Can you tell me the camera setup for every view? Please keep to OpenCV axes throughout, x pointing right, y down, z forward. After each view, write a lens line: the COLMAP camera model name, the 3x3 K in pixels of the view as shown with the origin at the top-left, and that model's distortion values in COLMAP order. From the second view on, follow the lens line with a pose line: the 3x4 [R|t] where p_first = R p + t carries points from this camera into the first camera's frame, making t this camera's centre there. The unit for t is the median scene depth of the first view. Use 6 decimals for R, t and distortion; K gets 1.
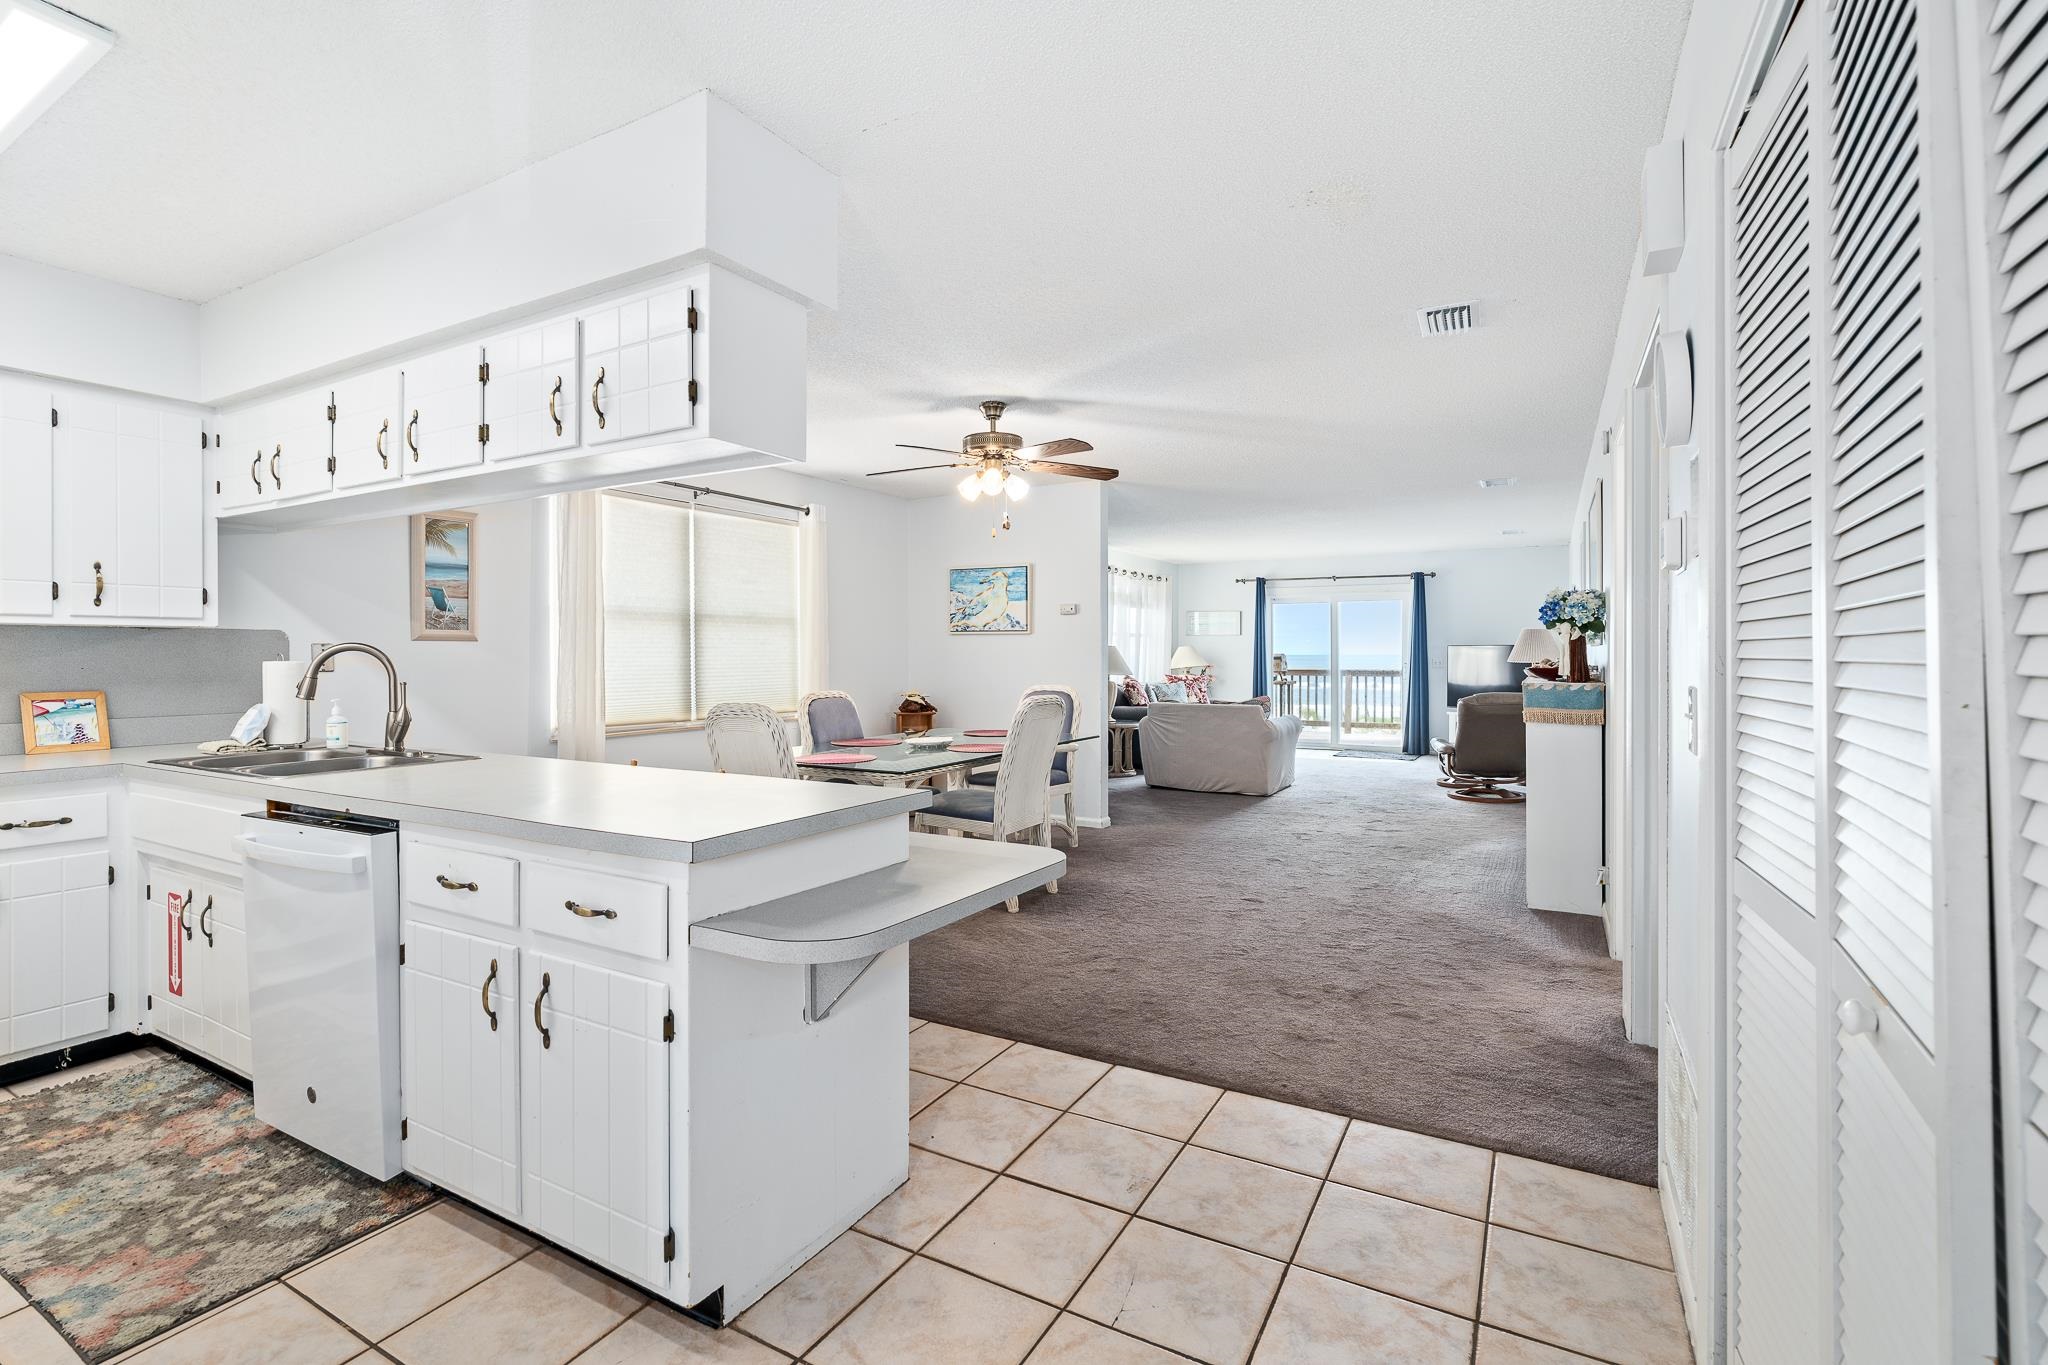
lens RADIAL K [[925.8, 0, 1025.5], [0, 925.8, 658.2], [0, 0, 1]] dist [-0.007765, 0.002595]
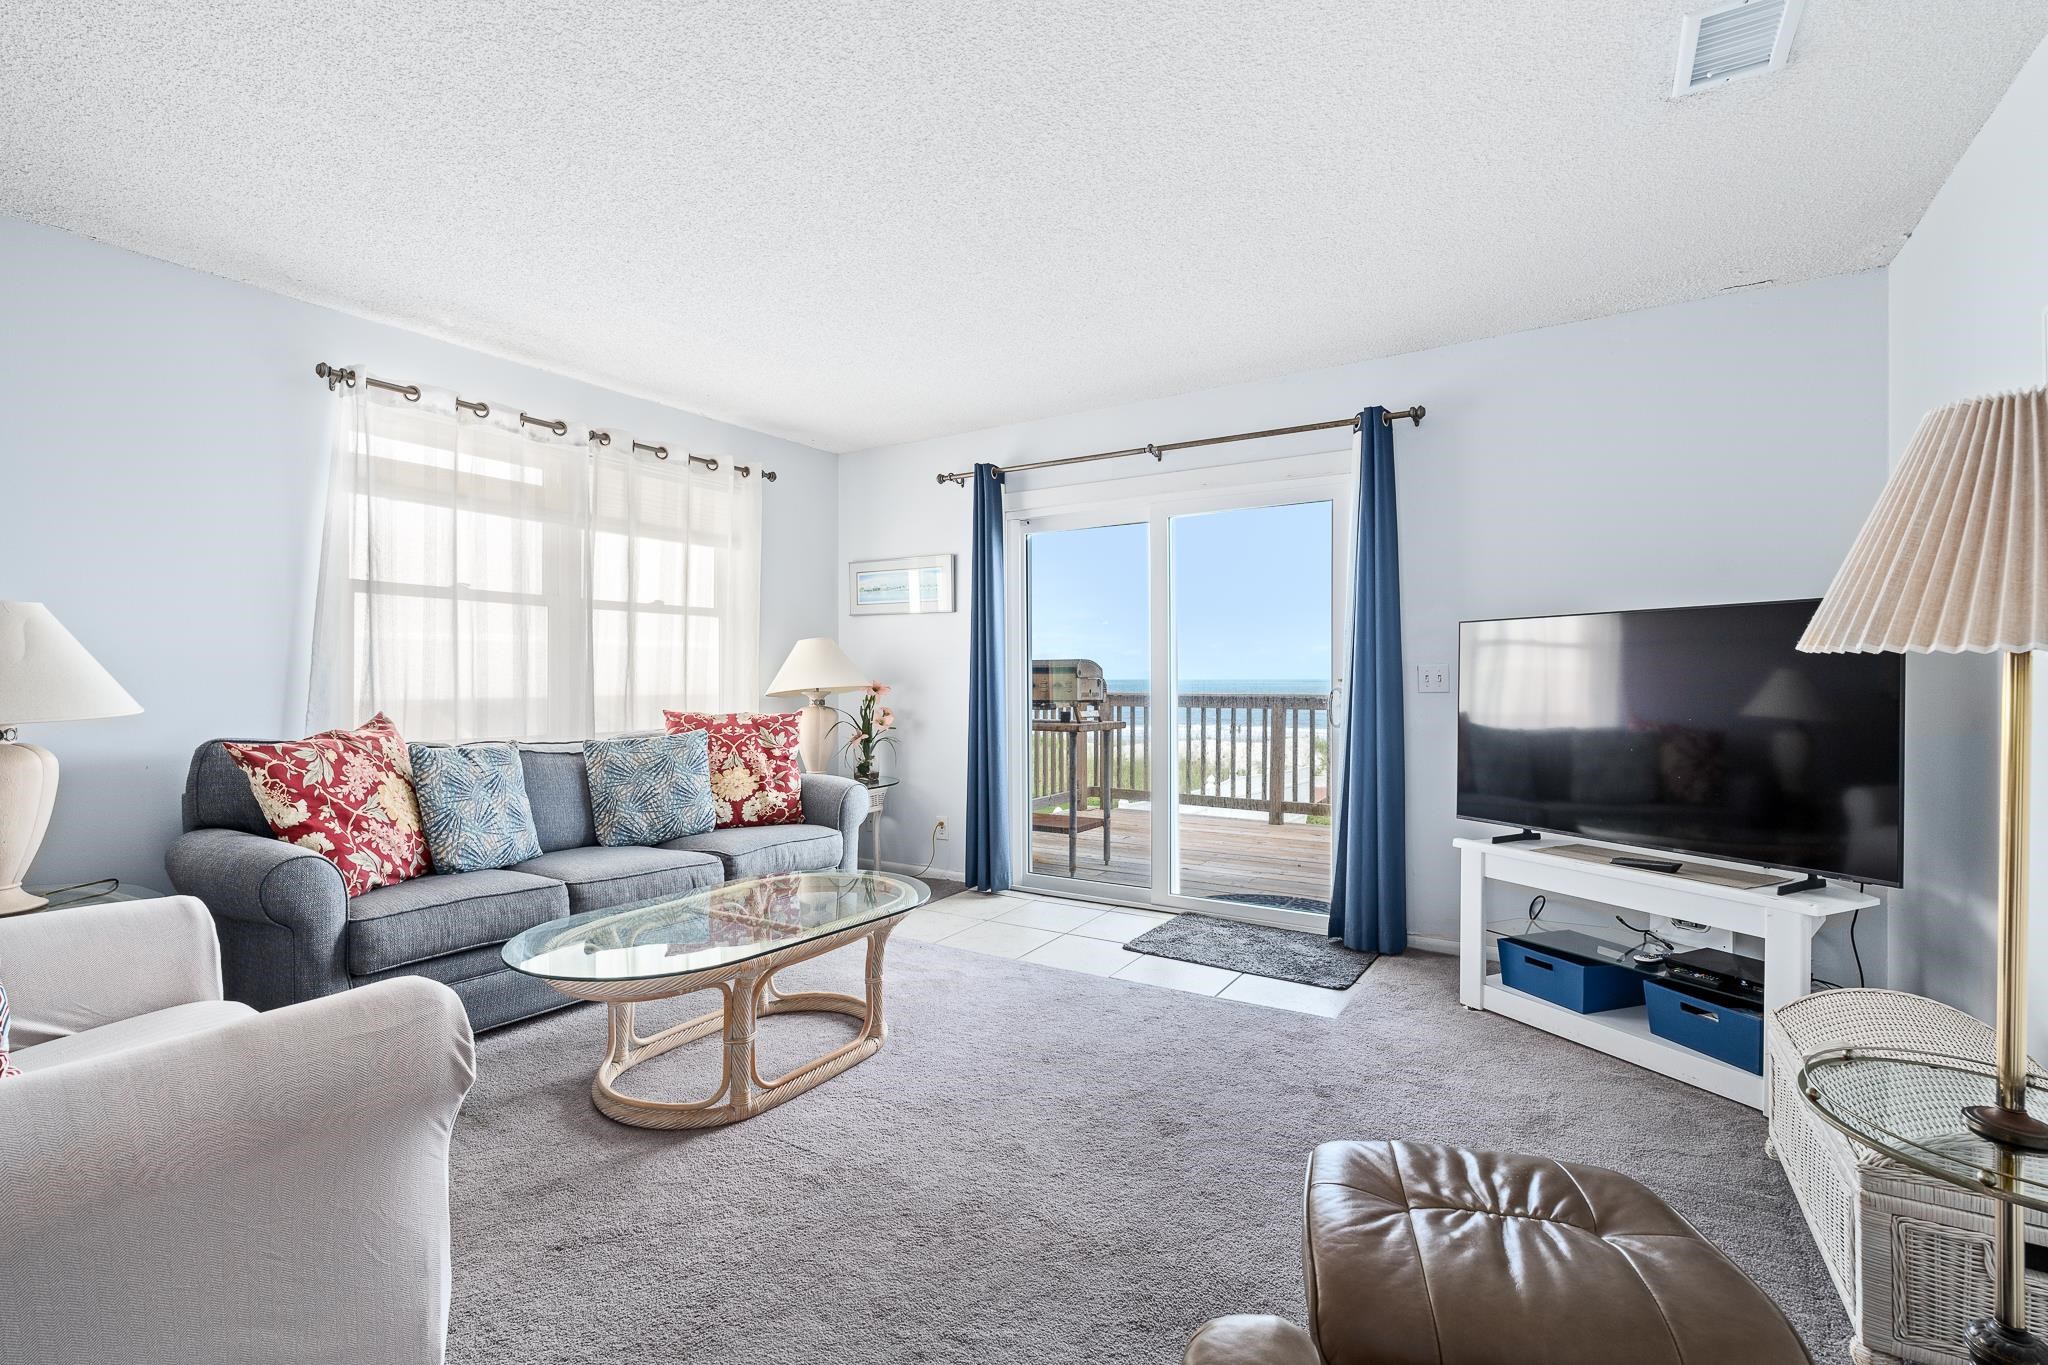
lens RADIAL K [[925.8, 0, 1013.6], [0, 925.8, 684.2], [0, 0, 1]] dist [-0.007765, 0.002595]
pose [[0.998250, -0.000672, -0.059134, 0.801621], [0.000834, 0.999996, 0.002724, 0.016501], [0.059132, -0.002768, 0.998246, 1.675607]]
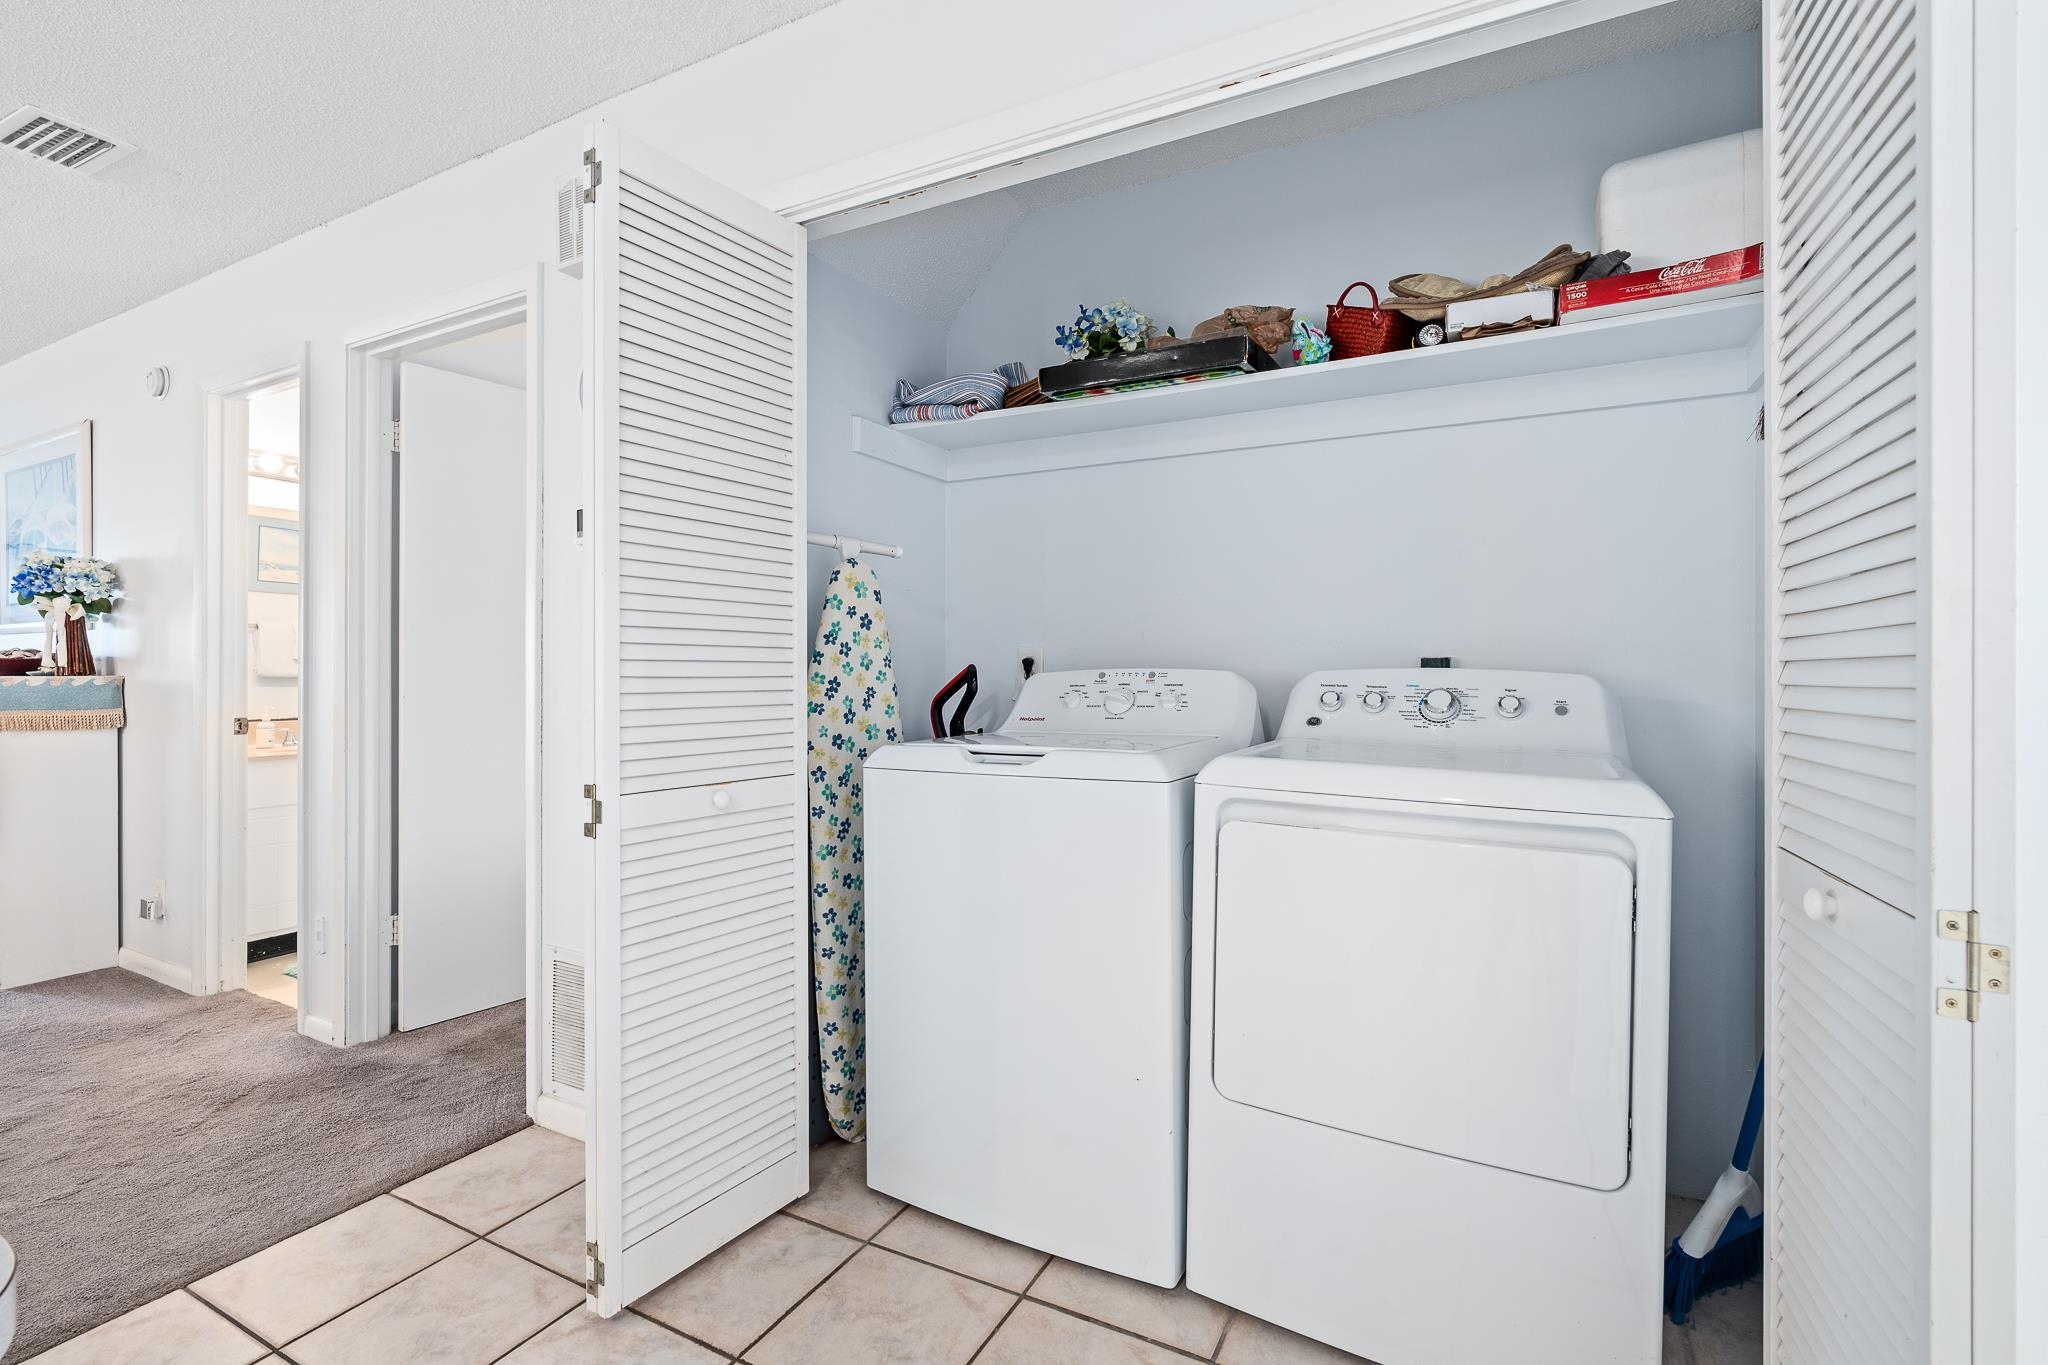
lens RADIAL K [[925.8, 0, 1013.2], [0, 925.8, 686.6], [0, 0, 1]] dist [-0.007765, 0.002595]
pose [[-0.056943, -0.011517, 0.998311, -0.221210], [-0.006224, 0.999918, 0.011181, 0.022001], [-0.998358, -0.005577, -0.057010, 0.257227]]
